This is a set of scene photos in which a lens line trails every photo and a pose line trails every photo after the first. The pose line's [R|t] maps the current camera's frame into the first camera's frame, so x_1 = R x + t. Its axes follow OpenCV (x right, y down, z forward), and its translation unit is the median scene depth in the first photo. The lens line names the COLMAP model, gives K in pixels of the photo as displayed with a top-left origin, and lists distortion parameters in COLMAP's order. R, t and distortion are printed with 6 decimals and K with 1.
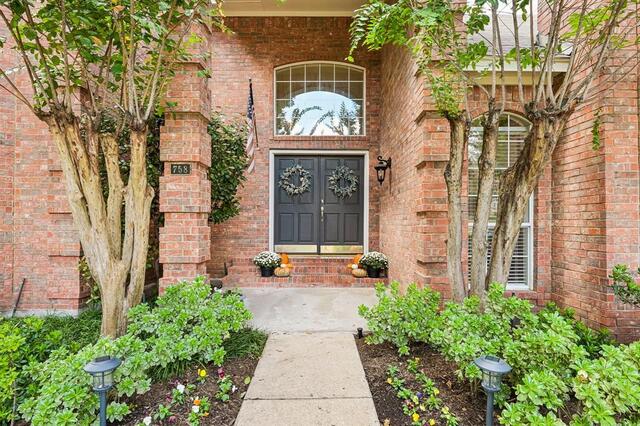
lens RADIAL K [[351.7, 0, 320.6], [0, 351.7, 211.8], [0, 0, 1]] dist [0.000566, 0.000050]
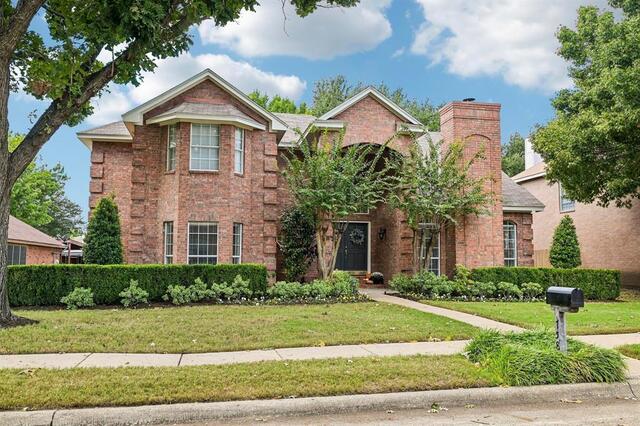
lens RADIAL K [[516.8, 0, 319.9], [0, 516.8, 213.5], [0, 0, 1]] dist [-0.000595, -0.000018]
pose [[0.979252, 0.017889, 0.201857, -0.809869], [-0.002705, 0.997161, -0.075245, -0.001606], [-0.202631, 0.073137, 0.976520, -1.969848]]
